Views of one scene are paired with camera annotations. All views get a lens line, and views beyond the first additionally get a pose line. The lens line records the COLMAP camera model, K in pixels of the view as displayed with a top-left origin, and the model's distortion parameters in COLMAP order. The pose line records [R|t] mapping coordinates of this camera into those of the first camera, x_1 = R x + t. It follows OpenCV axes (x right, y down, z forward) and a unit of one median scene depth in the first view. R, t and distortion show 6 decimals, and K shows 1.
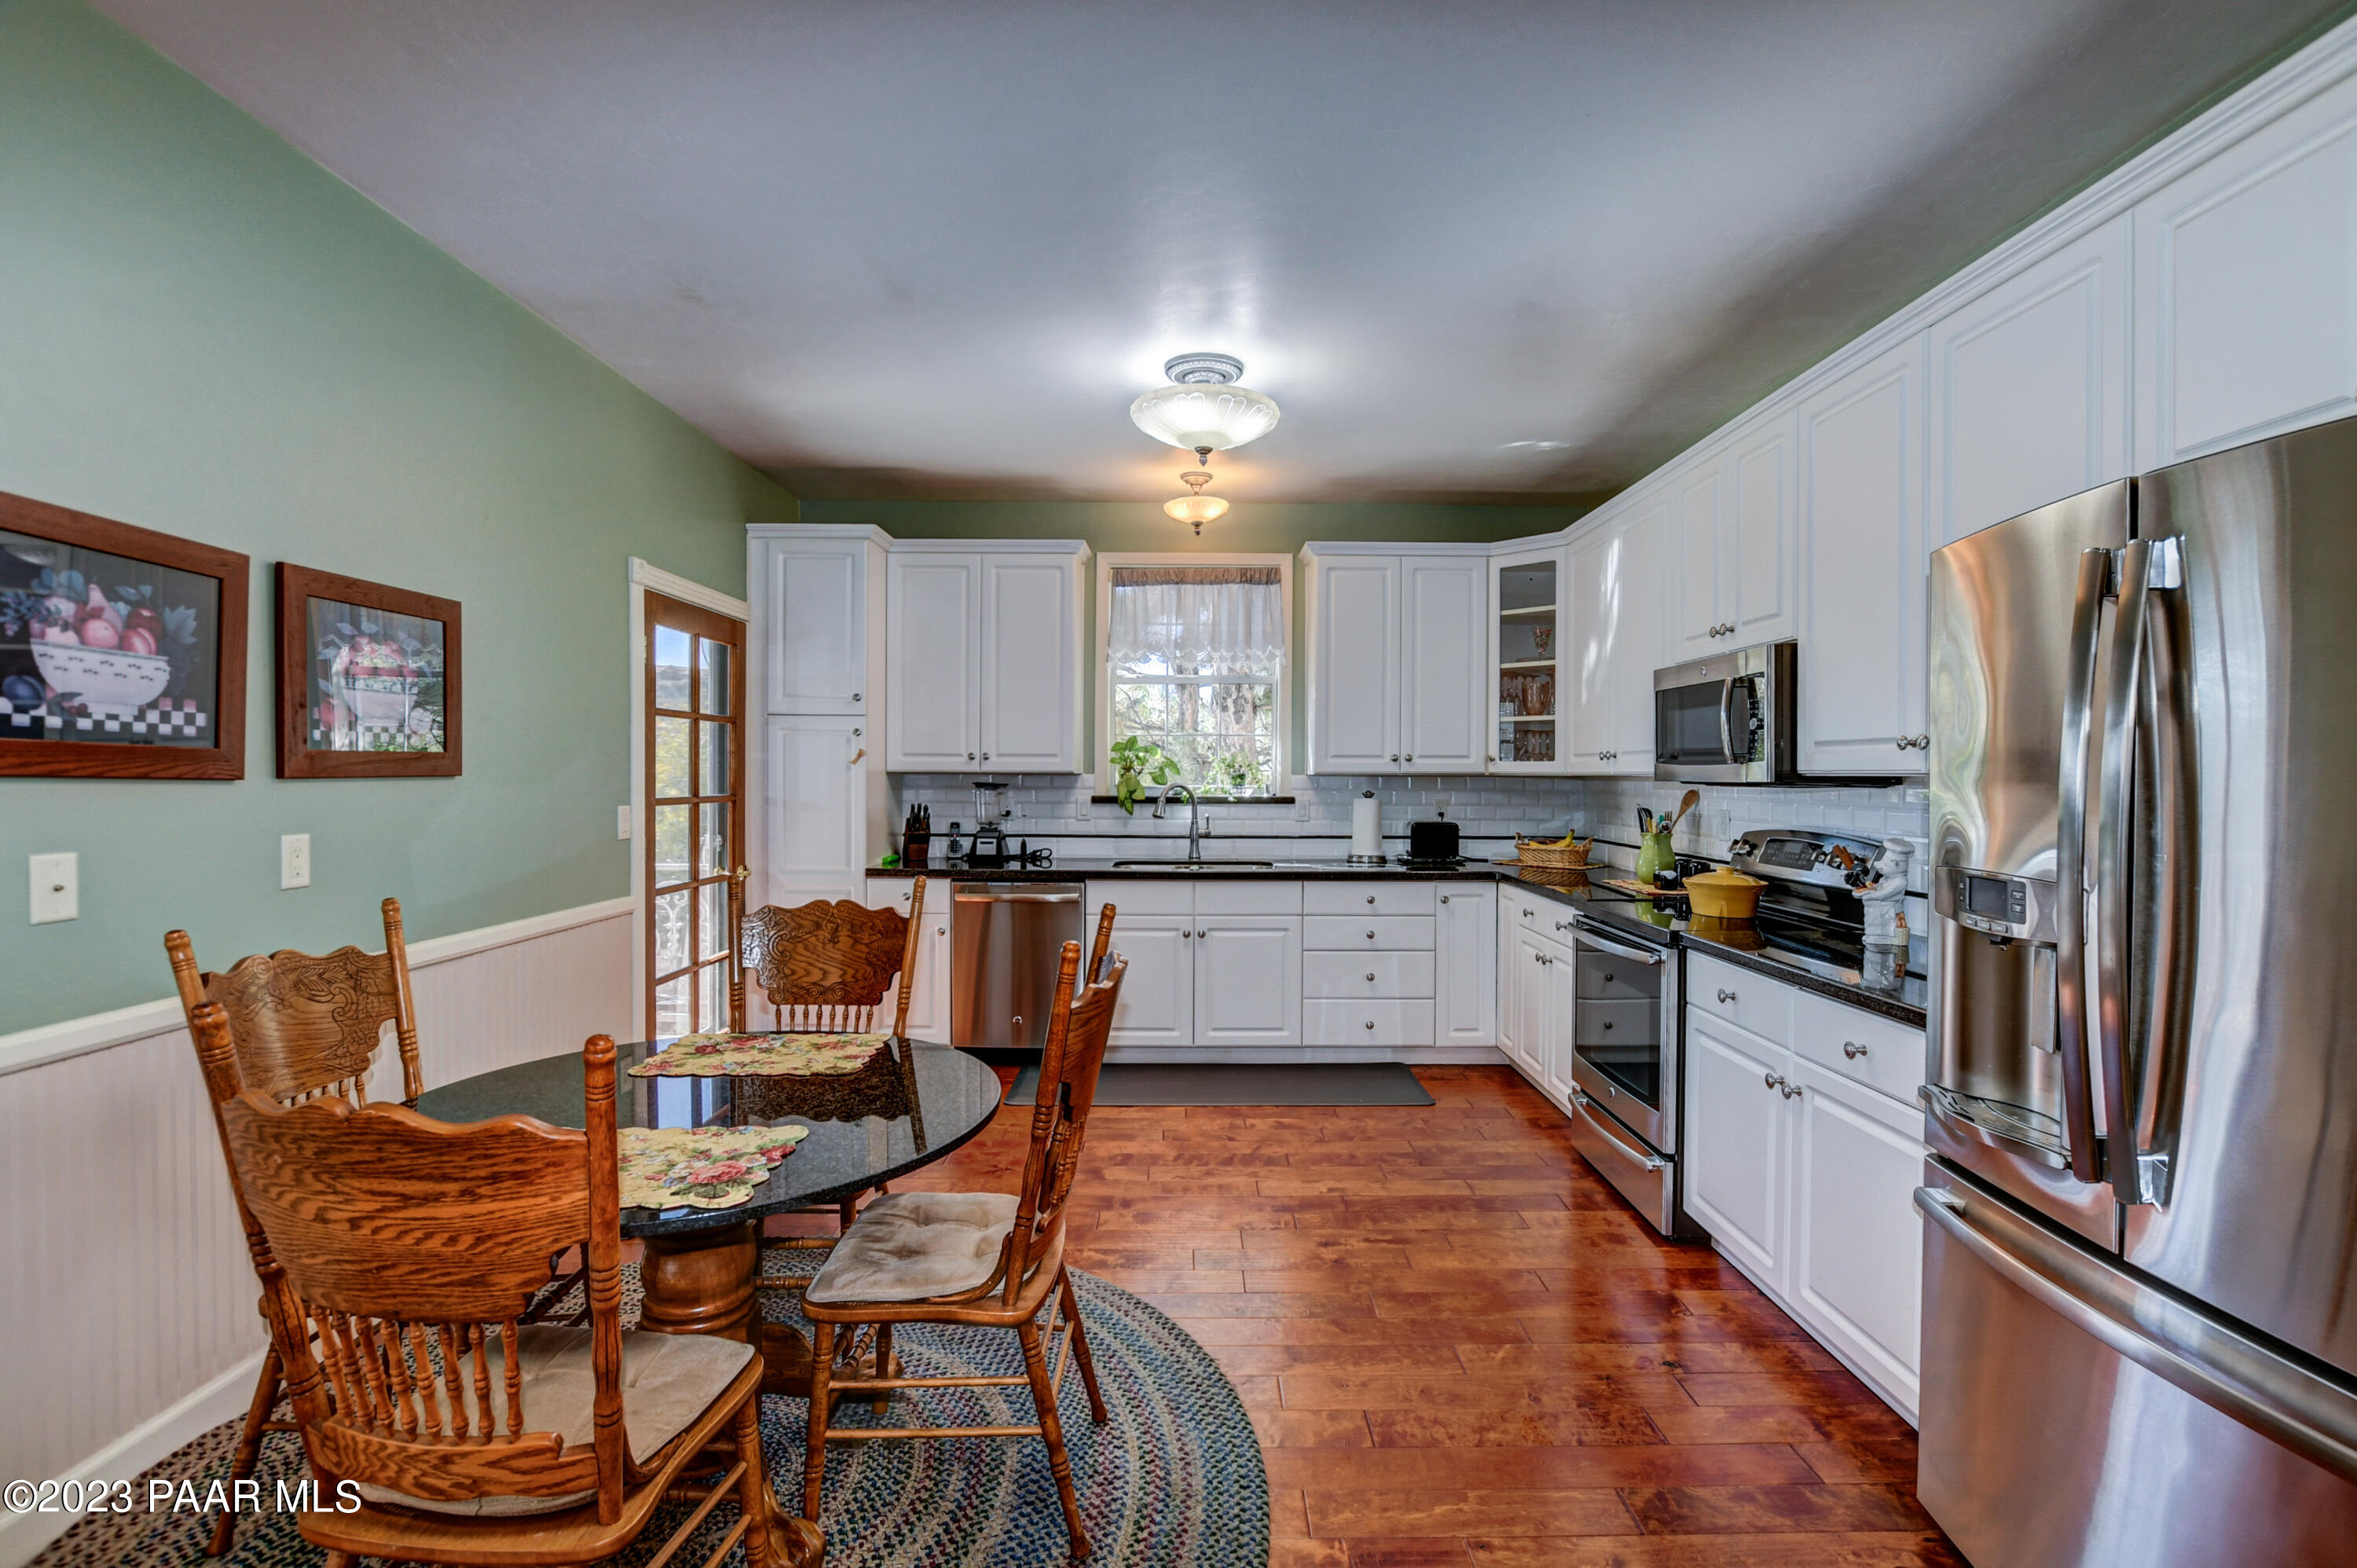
lens RADIAL K [[1021.1, 0, 1213.8], [0, 1021.1, 777.3], [0, 0, 1]] dist [-0.001674, -0.000013]
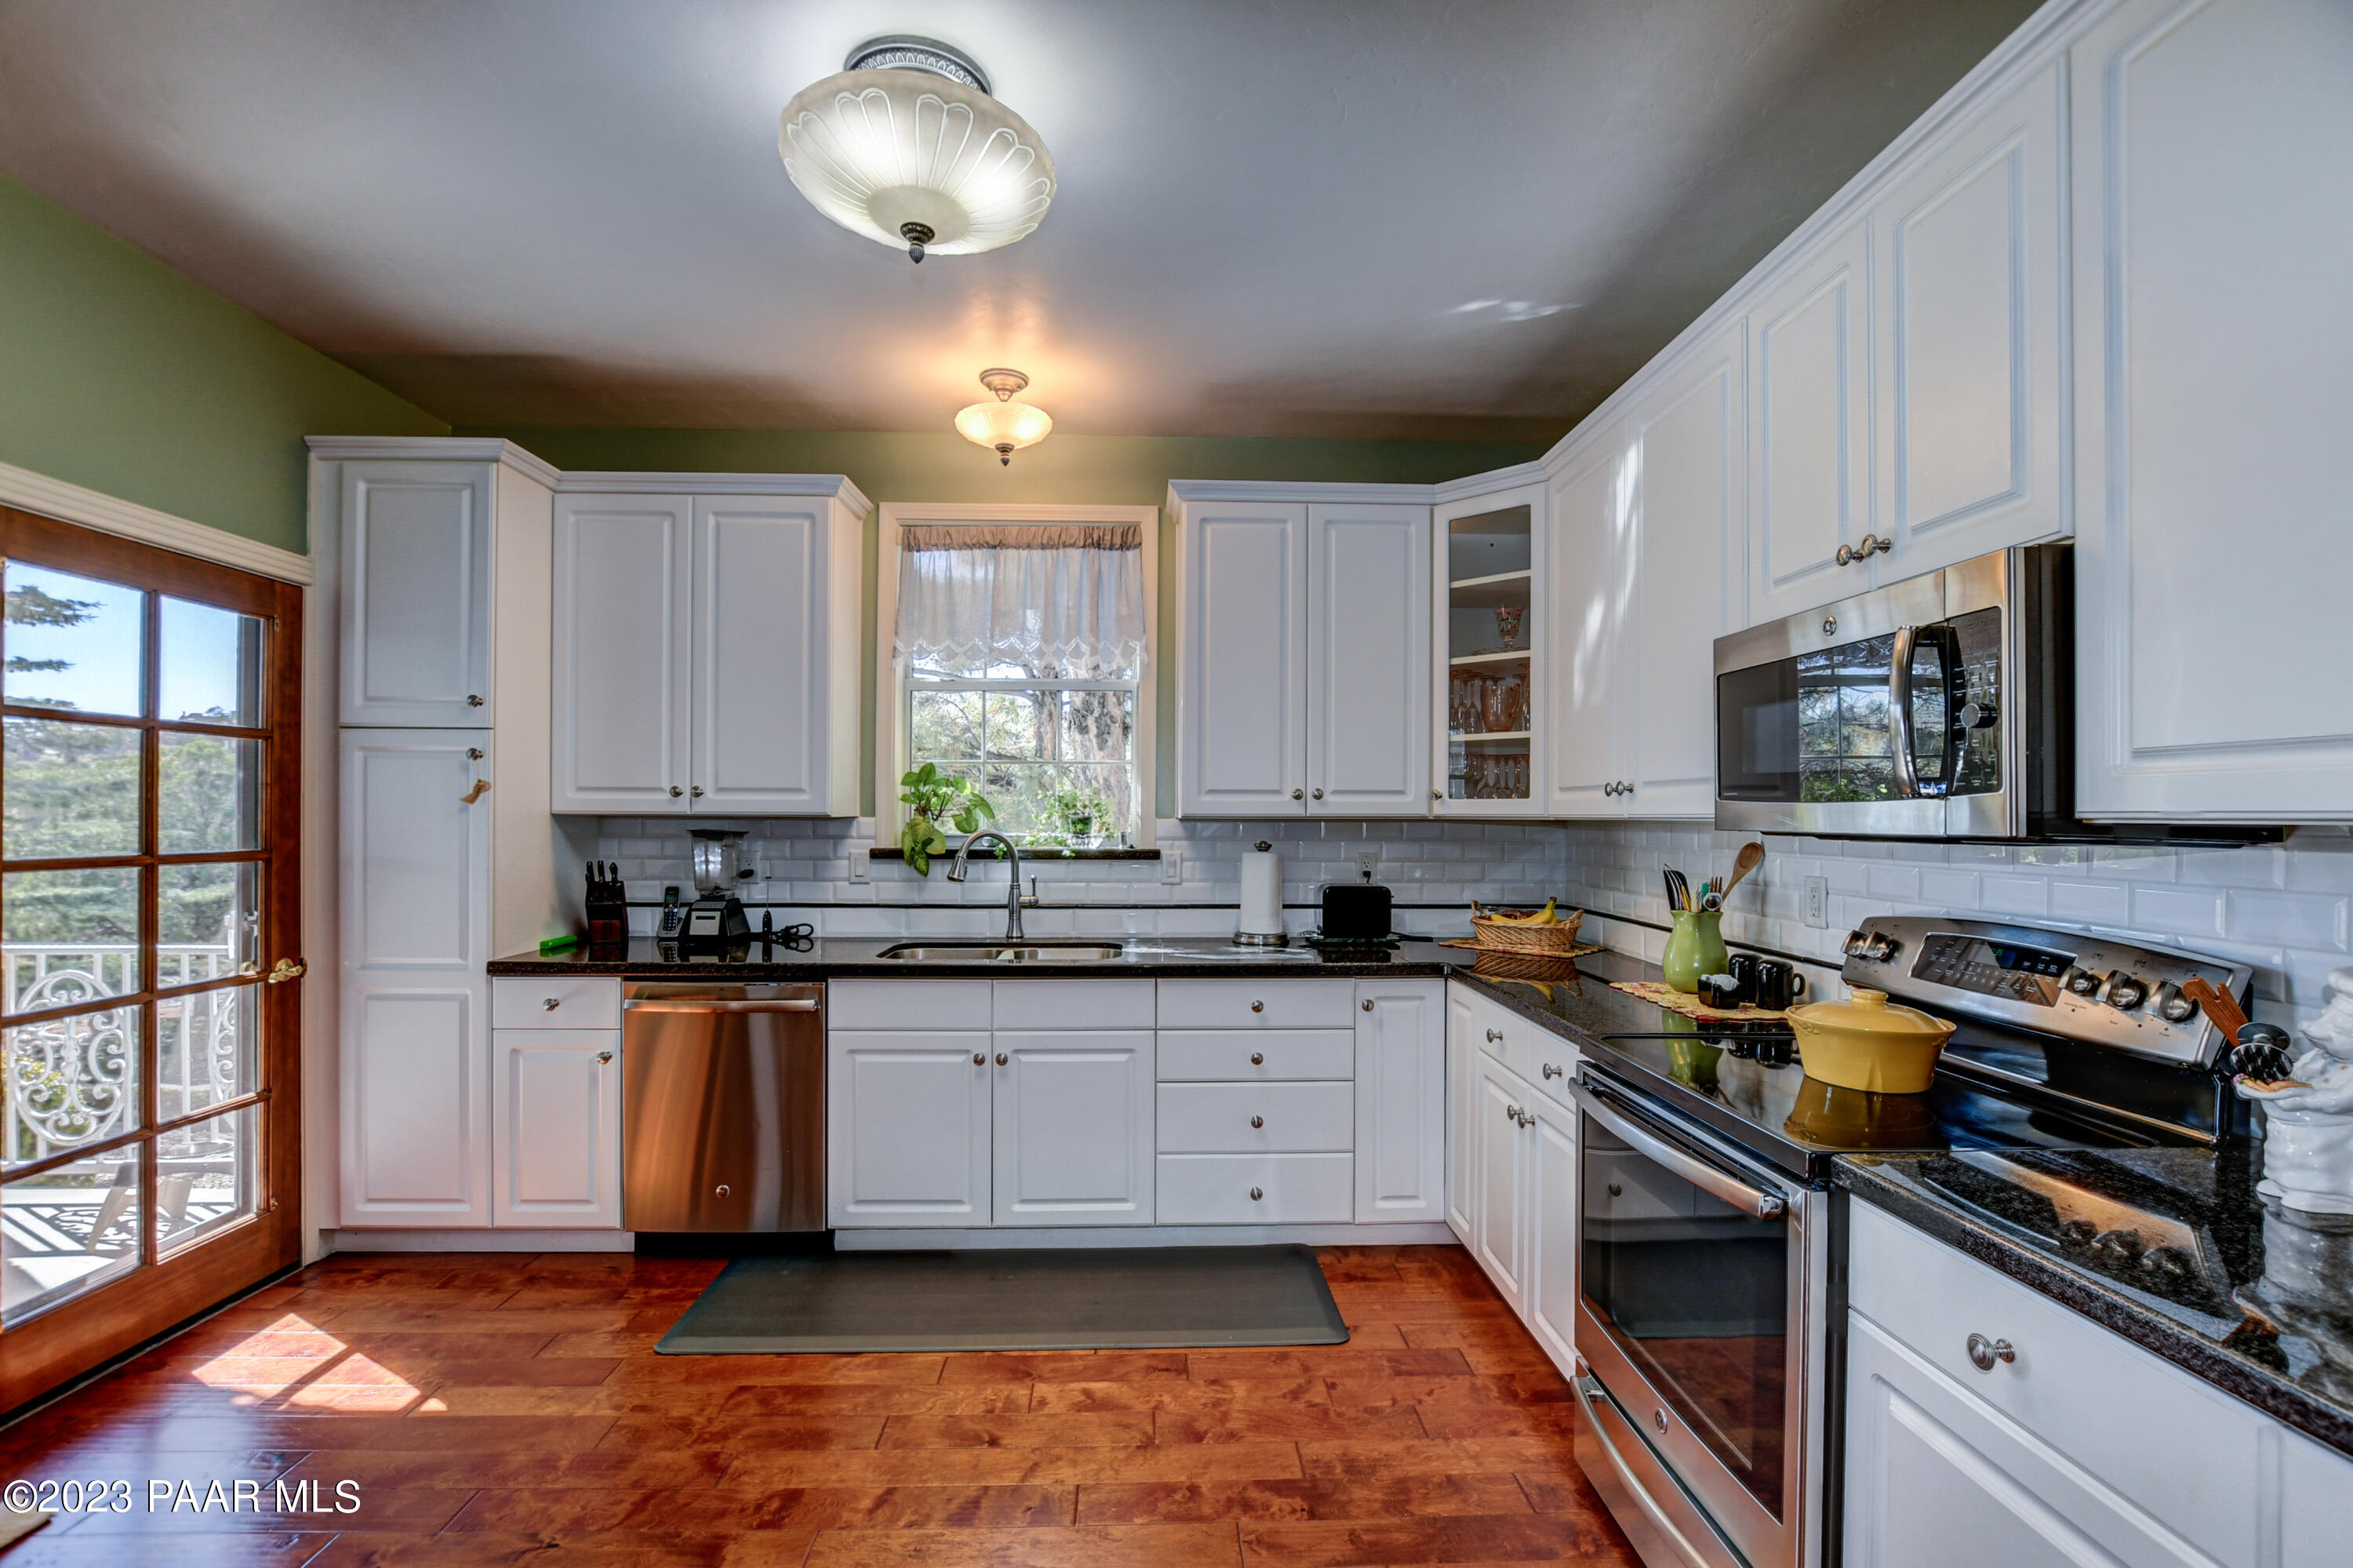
lens RADIAL K [[1010.9, 0, 1188.6], [0, 1010.9, 812.5], [0, 0, 1]] dist [-0.010976, -0.000028]
pose [[0.999743, 0.000130, 0.022649, 0.090170], [0.000021, 0.999978, -0.006648, -0.001975], [-0.022649, 0.006647, 0.999721, 0.327063]]
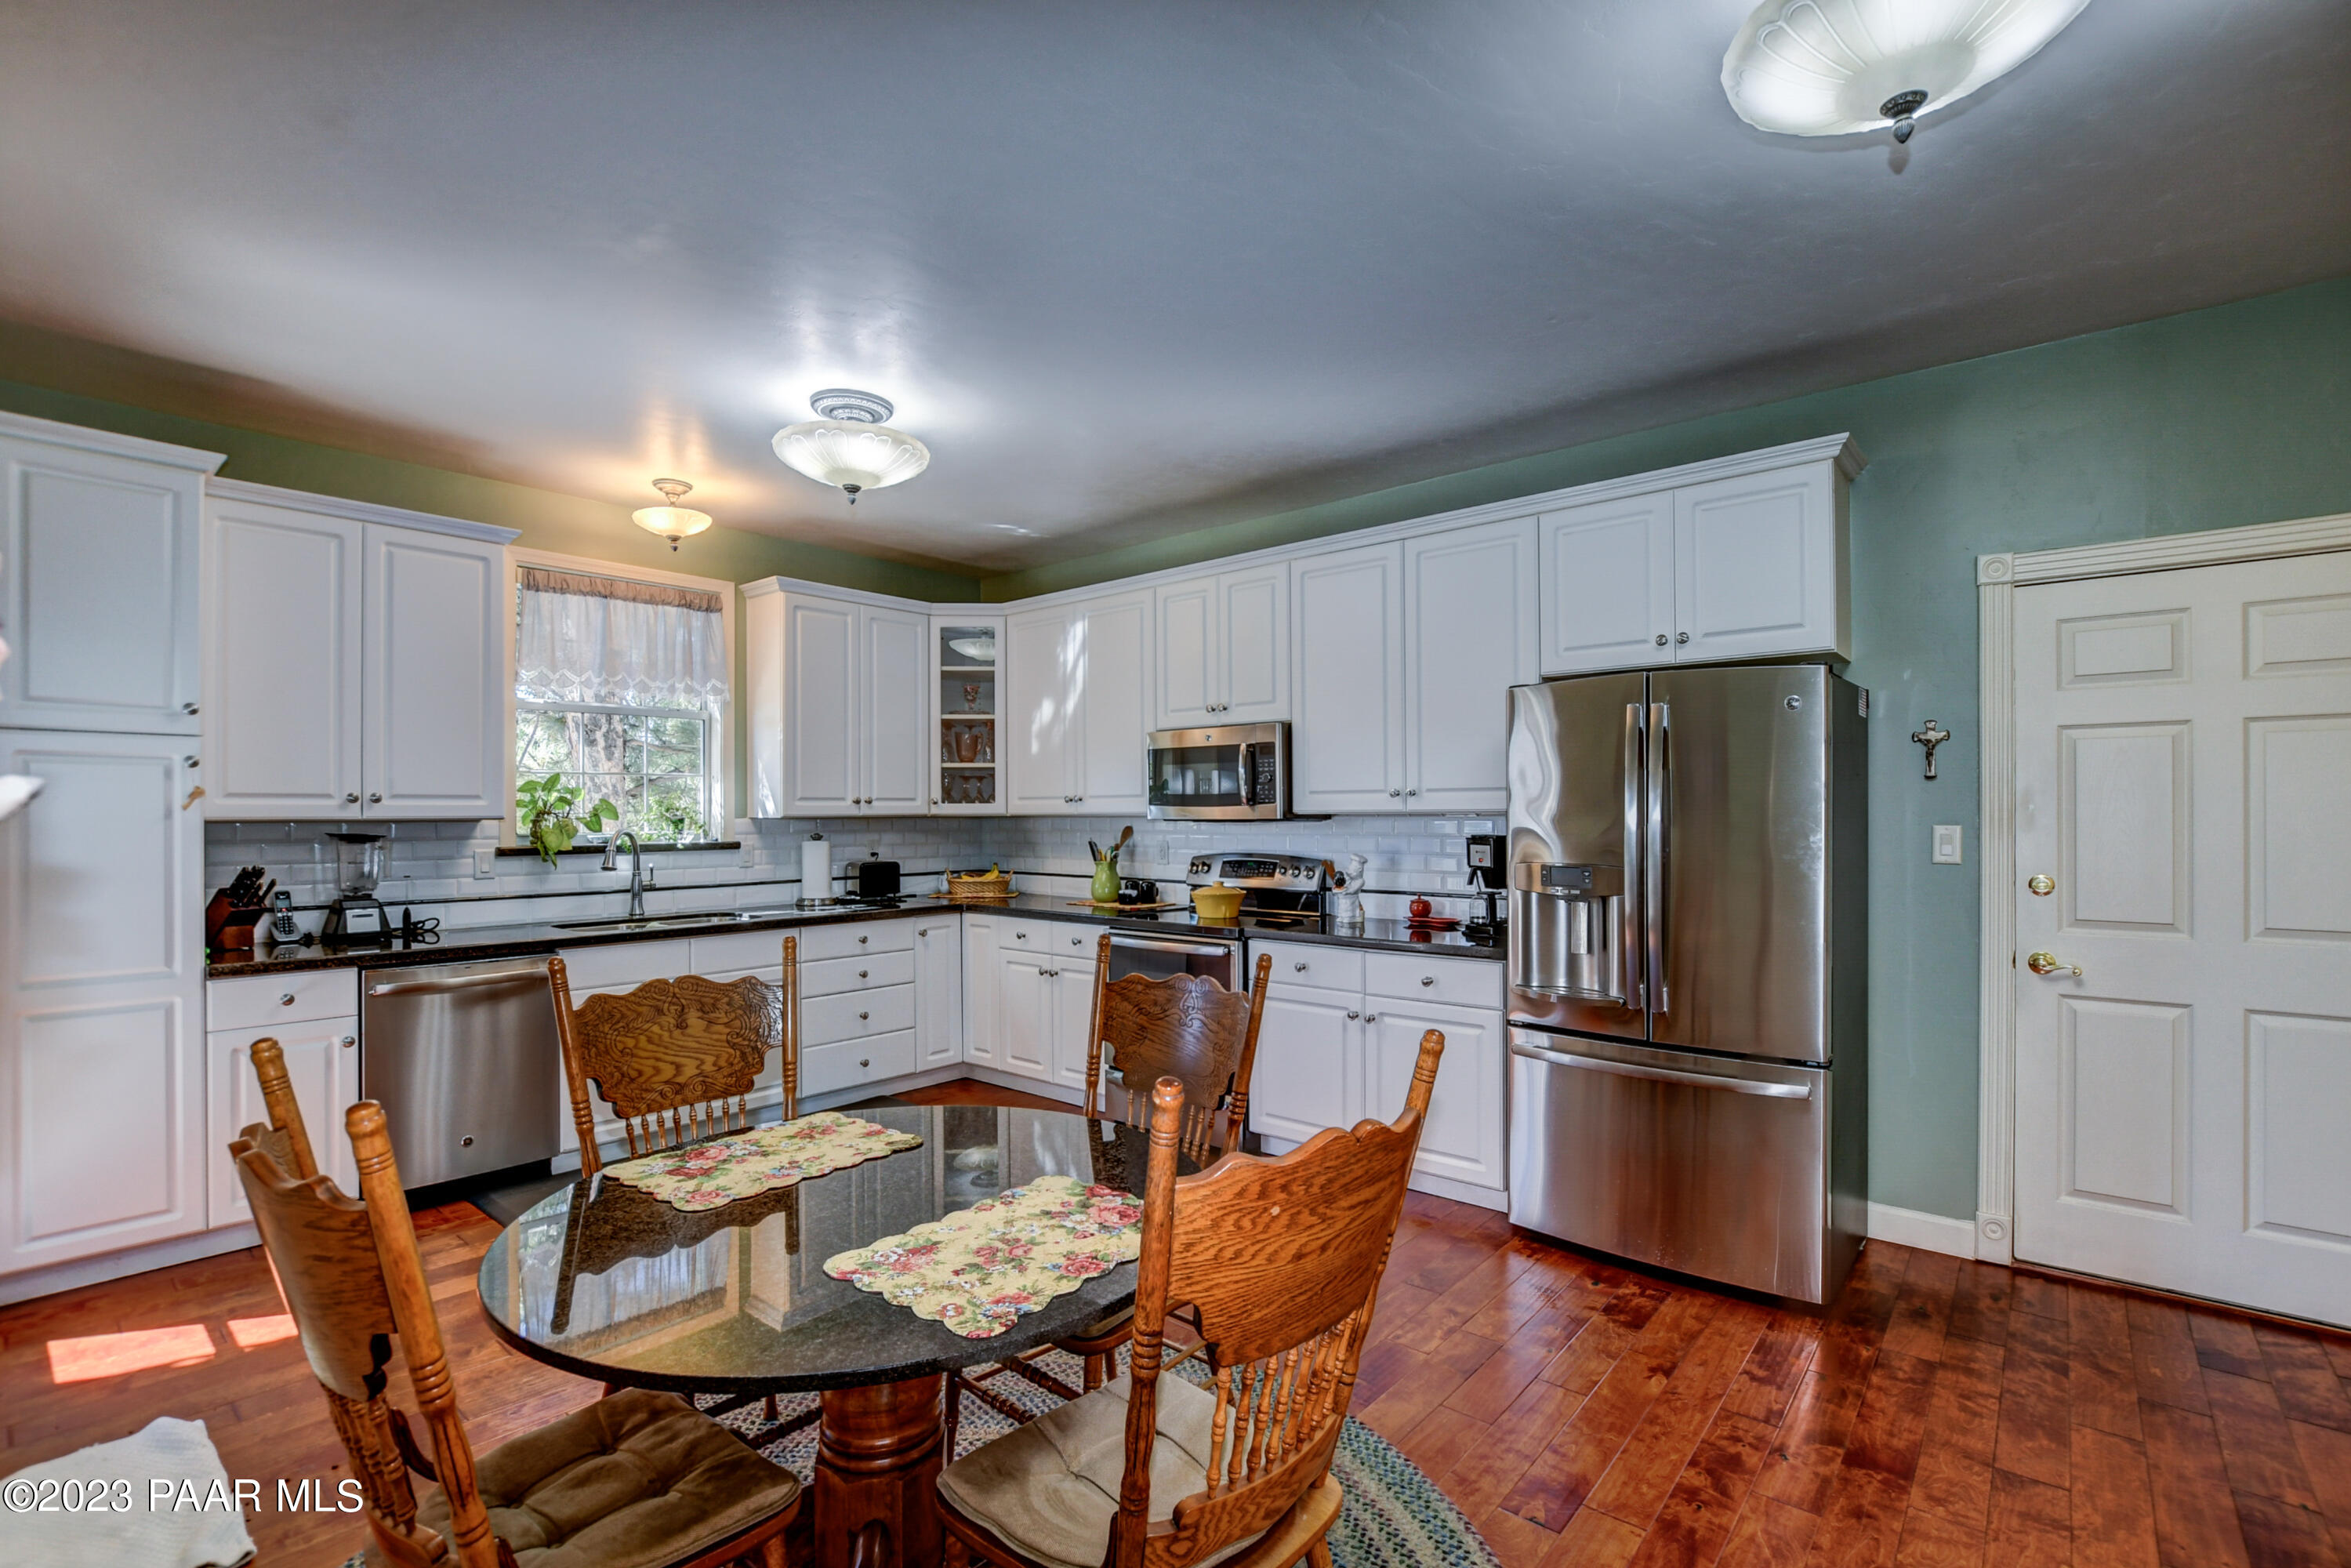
lens RADIAL K [[1036.0, 0, 1128.5], [0, 1036.0, 813.8], [0, 0, 1]] dist [-0.002792, -0.000088]
pose [[0.686894, -0.008360, 0.726709, -0.399500], [0.011103, 0.999938, 0.001009, -0.003751], [-0.726673, 0.007375, 0.686944, 0.092344]]
